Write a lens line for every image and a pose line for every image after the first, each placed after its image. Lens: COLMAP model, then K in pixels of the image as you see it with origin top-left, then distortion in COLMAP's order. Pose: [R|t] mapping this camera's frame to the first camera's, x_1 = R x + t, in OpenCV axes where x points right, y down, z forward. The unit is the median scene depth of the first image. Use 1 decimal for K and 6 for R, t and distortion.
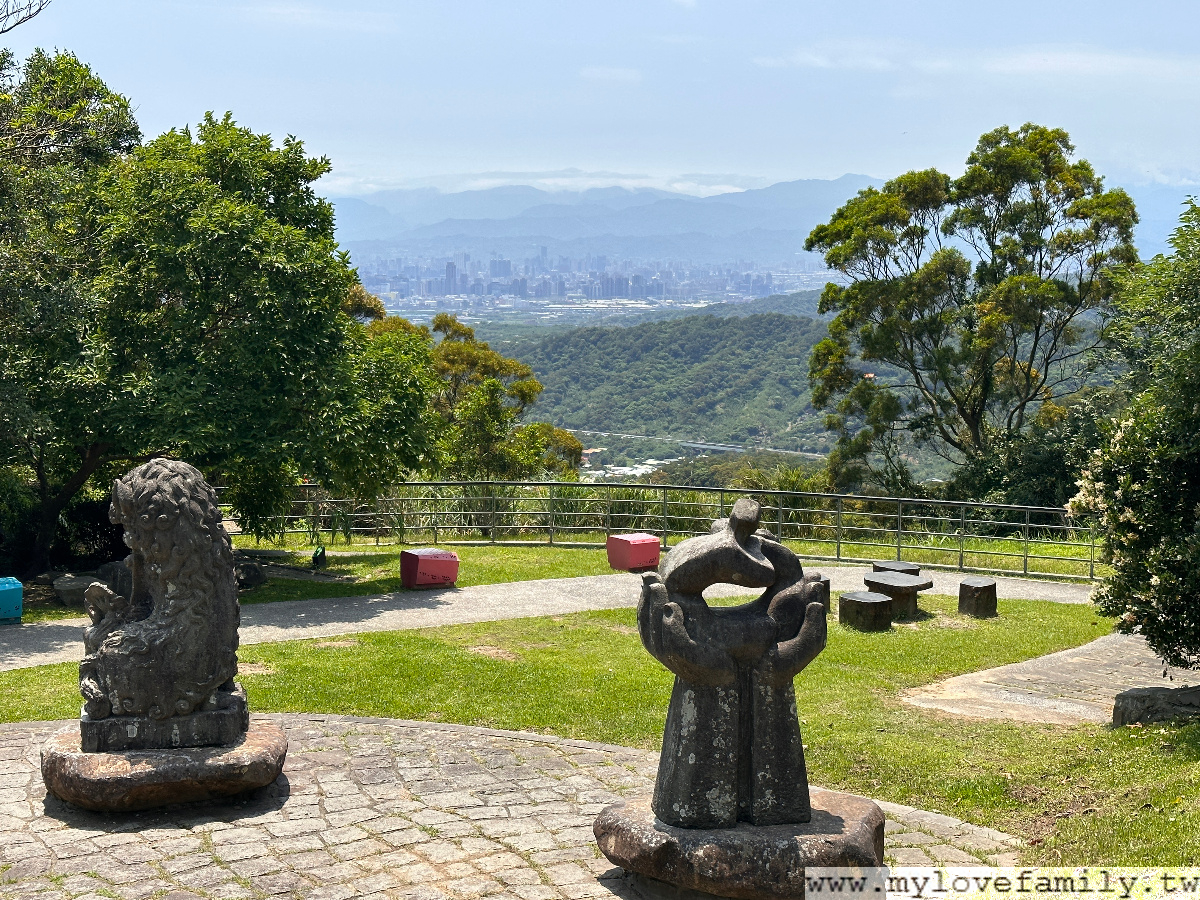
lens RADIAL K [[1691.8, 0, 600.2], [0, 1691.8, 449.4], [0, 0, 1]] dist [0.133814, 0.000000]
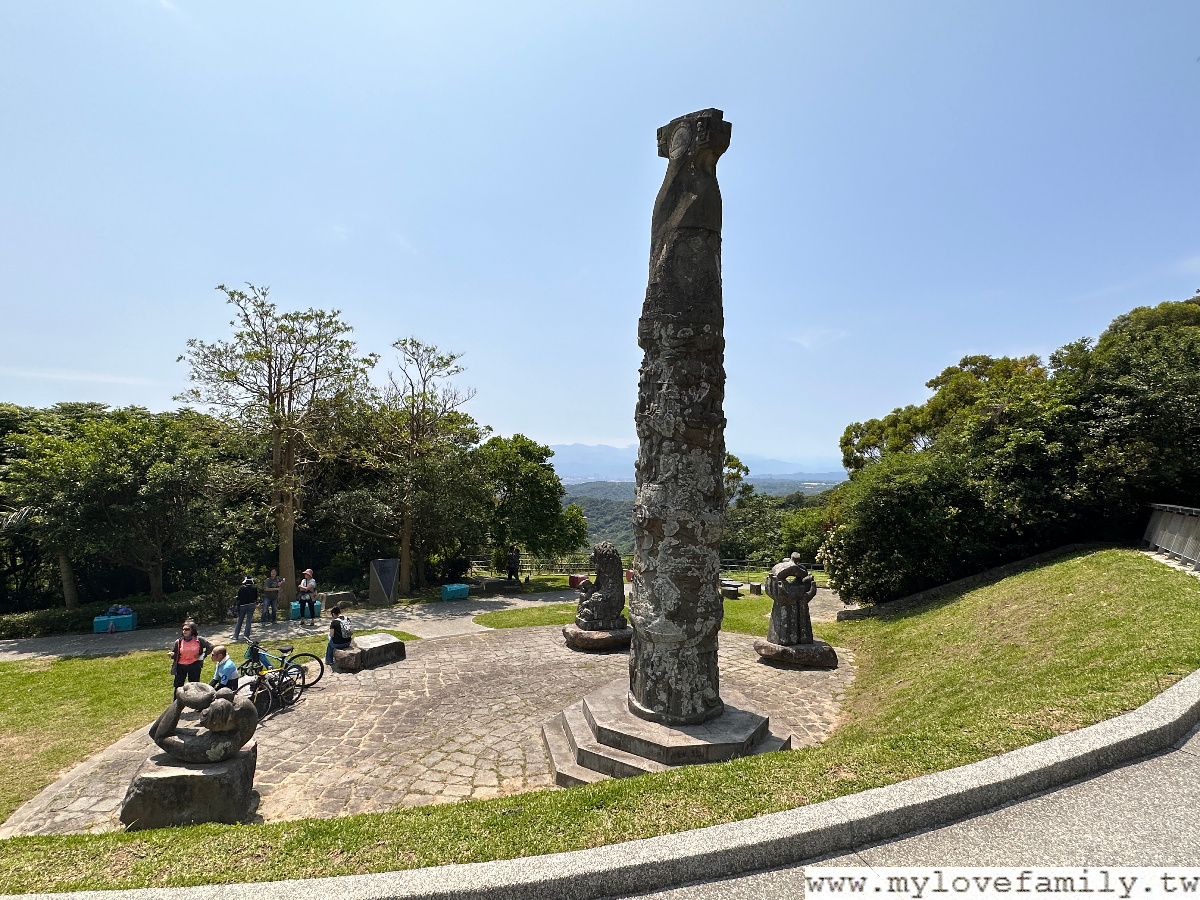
lens RADIAL K [[620.1, 0, 599.4], [0, 620.1, 452.5], [0, 0, 1]] dist [0.000319, 0.000059]
pose [[0.985191, 0.025246, 0.169590, -0.484499], [0.000615, 0.988574, -0.150734, 0.015732], [-0.171458, 0.148606, 0.973919, -0.222076]]
